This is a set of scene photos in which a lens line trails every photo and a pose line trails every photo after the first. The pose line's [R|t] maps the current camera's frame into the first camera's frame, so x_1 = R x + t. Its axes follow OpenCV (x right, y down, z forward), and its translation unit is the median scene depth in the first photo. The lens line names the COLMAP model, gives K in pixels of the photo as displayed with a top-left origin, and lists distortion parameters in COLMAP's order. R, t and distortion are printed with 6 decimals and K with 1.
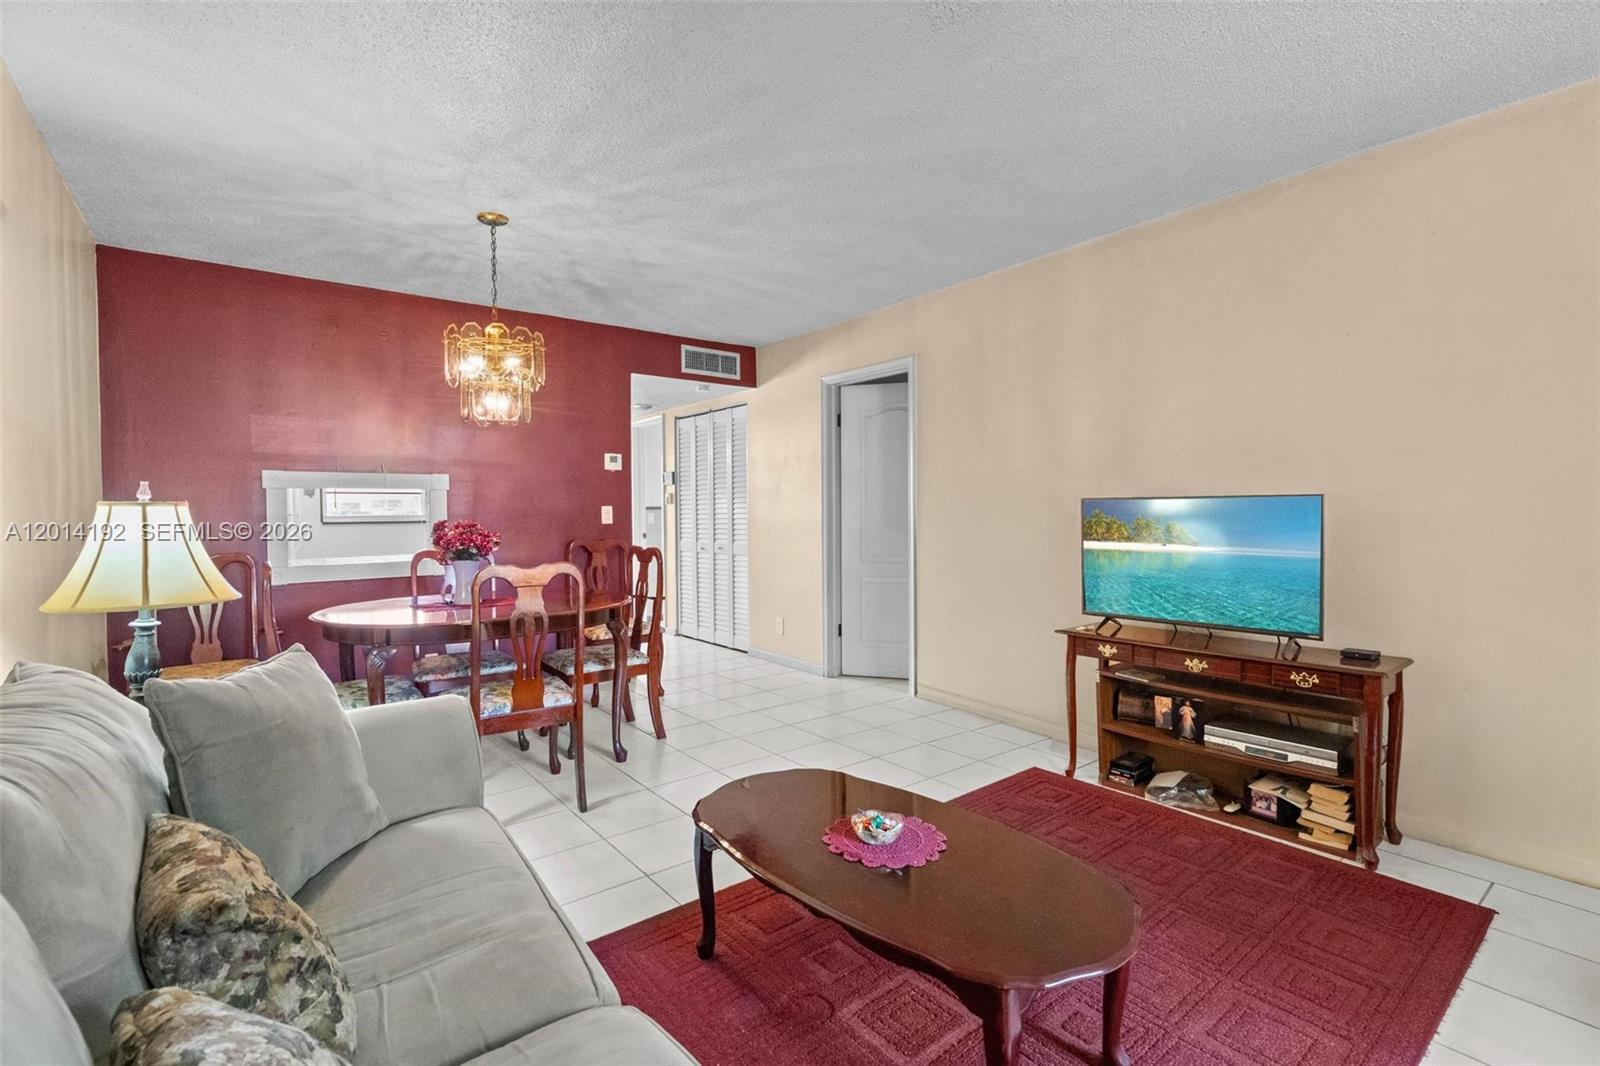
lens RADIAL K [[736.3, 0, 804.9], [0, 736.3, 534.4], [0, 0, 1]] dist [-0.006004, 0.002428]
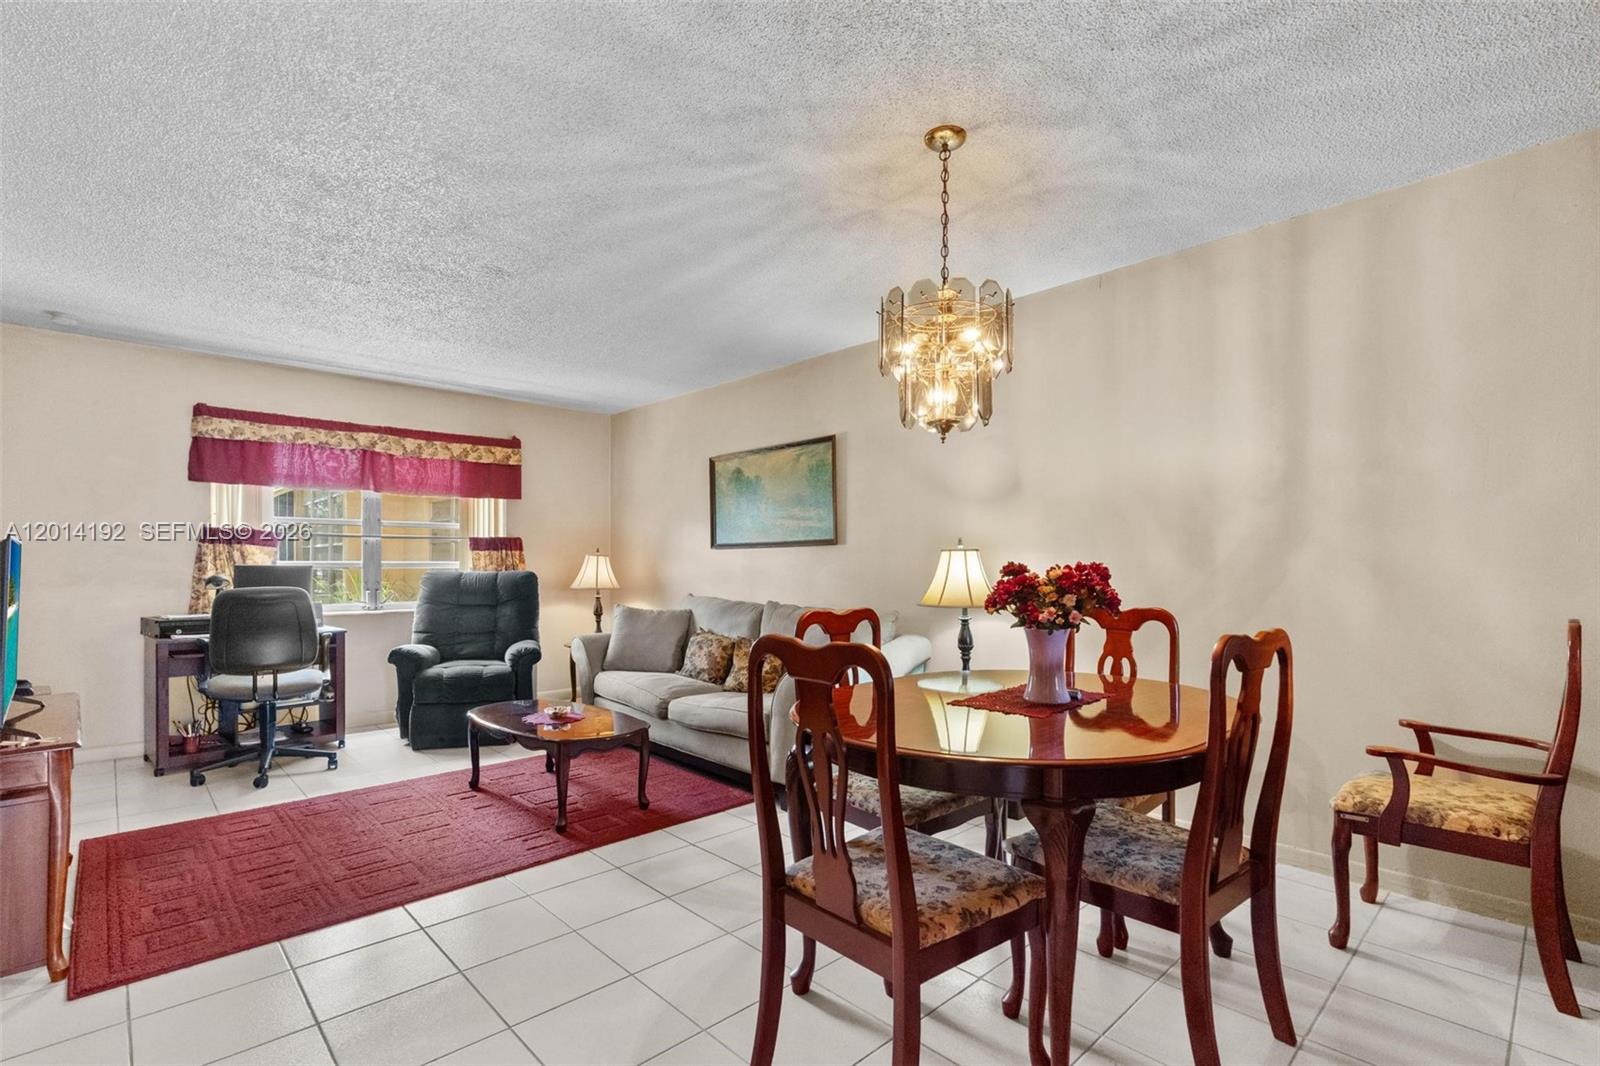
lens RADIAL K [[736.3, 0, 798.7], [0, 736.3, 564.2], [0, 0, 1]] dist [-0.006004, 0.002428]
pose [[-0.996832, 0.011075, -0.078756, -0.178377], [0.008496, 0.999419, 0.033007, -0.034044], [0.079076, 0.032233, -0.996347, 1.369166]]
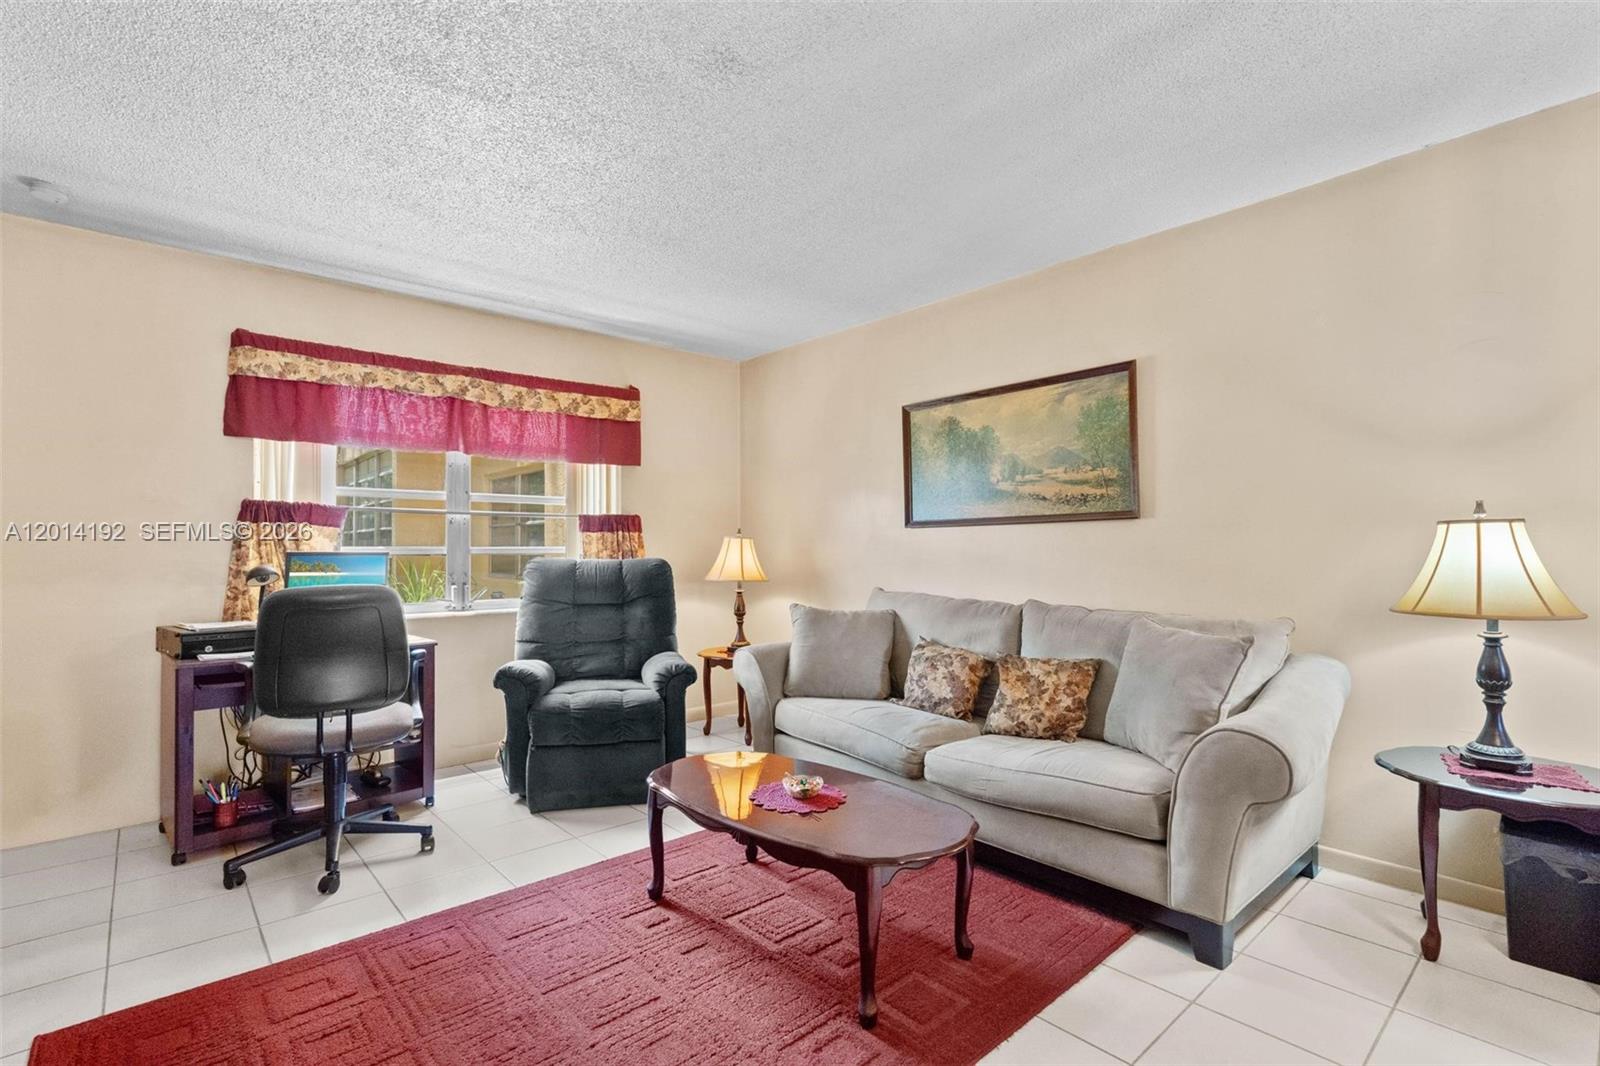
lens RADIAL K [[736.3, 0, 793.6], [0, 736.3, 538.0], [0, 0, 1]] dist [-0.006004, 0.002428]
pose [[-0.998786, 0.014712, -0.047009, 0.079825], [0.013902, 0.999750, 0.017499, -0.024292], [0.047255, 0.016825, -0.998741, 1.005227]]
